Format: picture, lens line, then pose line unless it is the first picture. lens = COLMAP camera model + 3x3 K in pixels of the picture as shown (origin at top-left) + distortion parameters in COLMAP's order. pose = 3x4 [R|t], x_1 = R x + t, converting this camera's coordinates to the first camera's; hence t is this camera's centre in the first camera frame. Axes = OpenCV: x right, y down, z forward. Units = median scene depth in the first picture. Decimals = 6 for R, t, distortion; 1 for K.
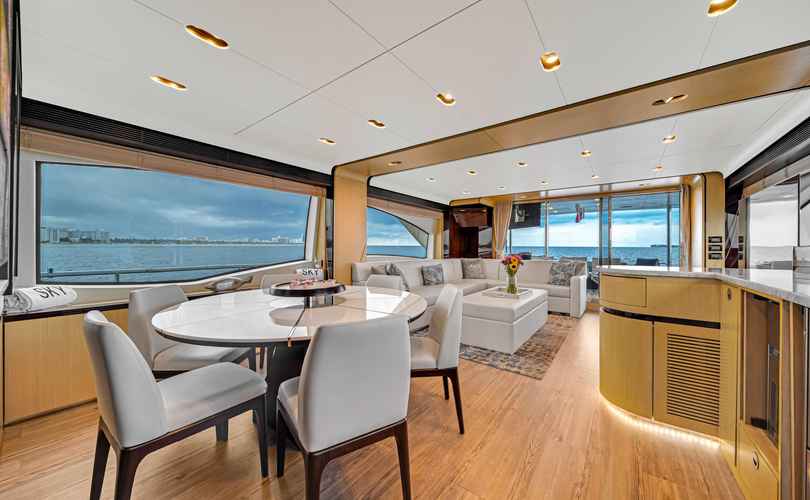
lens RADIAL K [[291.2, 0, 405.0], [0, 291.2, 250.0], [0, 0, 1]] dist [-0.008446, -0.000012]
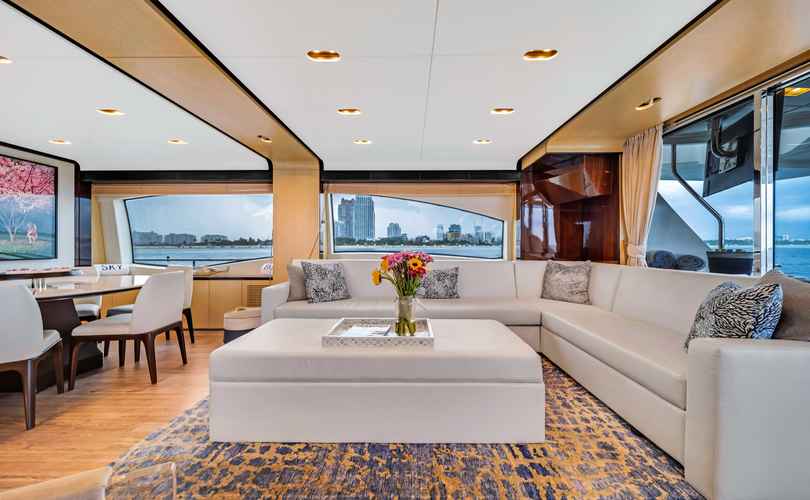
lens RADIAL K [[291.2, 0, 405.0], [0, 291.2, 250.0], [0, 0, 1]] dist [-0.008446, -0.000012]
pose [[0.597603, 0.008679, -0.801746, 0.590355], [-0.000575, 0.999946, 0.010396, 0.002630], [0.801792, -0.005752, 0.597575, 0.573994]]
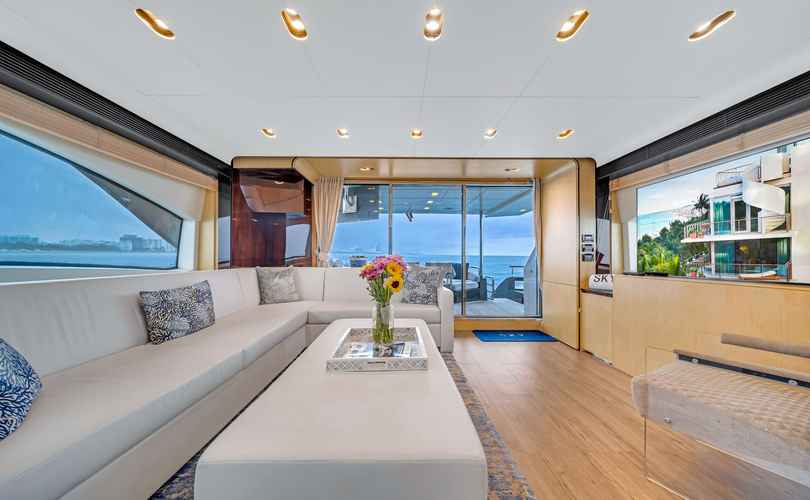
lens RADIAL K [[287.4, 0, 404.1], [0, 287.4, 254.5], [0, 0, 1]] dist [0.001171, 0.000233]
pose [[0.781927, 0.002447, 0.623365, 0.091673], [0.005131, 0.999933, -0.010362, 0.013941], [-0.623348, 0.011301, 0.781863, 0.507476]]
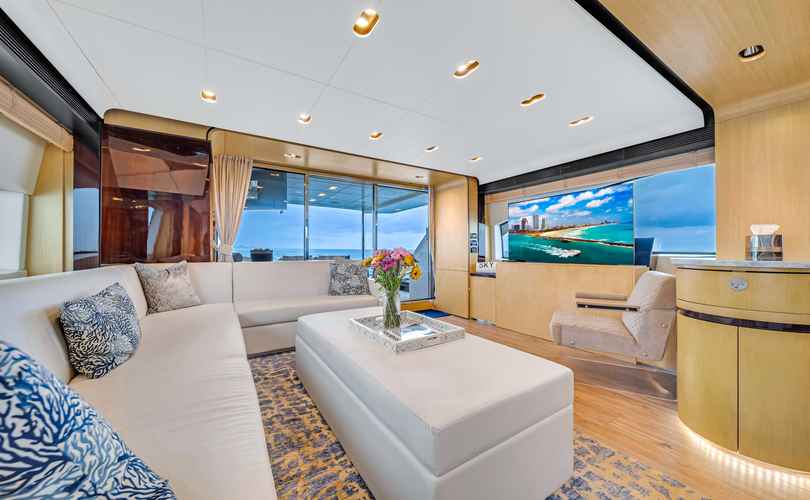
lens RADIAL K [[283.0, 0, 405.0], [0, 283.0, 250.0], [0, 0, 1]] dist [0.000386, 0.000005]
pose [[0.342084, -0.002330, 0.939667, -0.064822], [0.006228, 0.999981, 0.000212, 0.013702], [-0.939649, 0.005780, 0.342092, 0.654754]]
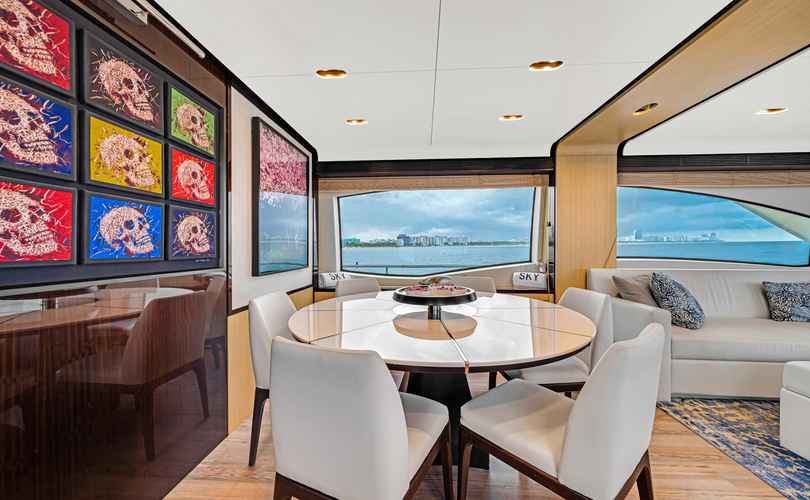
lens RADIAL K [[287.4, 0, 404.1], [0, 287.4, 254.5], [0, 0, 1]] dist [0.001171, 0.000233]
pose [[0.552055, 0.012503, -0.833714, 0.132783], [-0.000588, 0.999893, 0.014606, -0.000892], [0.833808, -0.007573, 0.552003, 0.171477]]
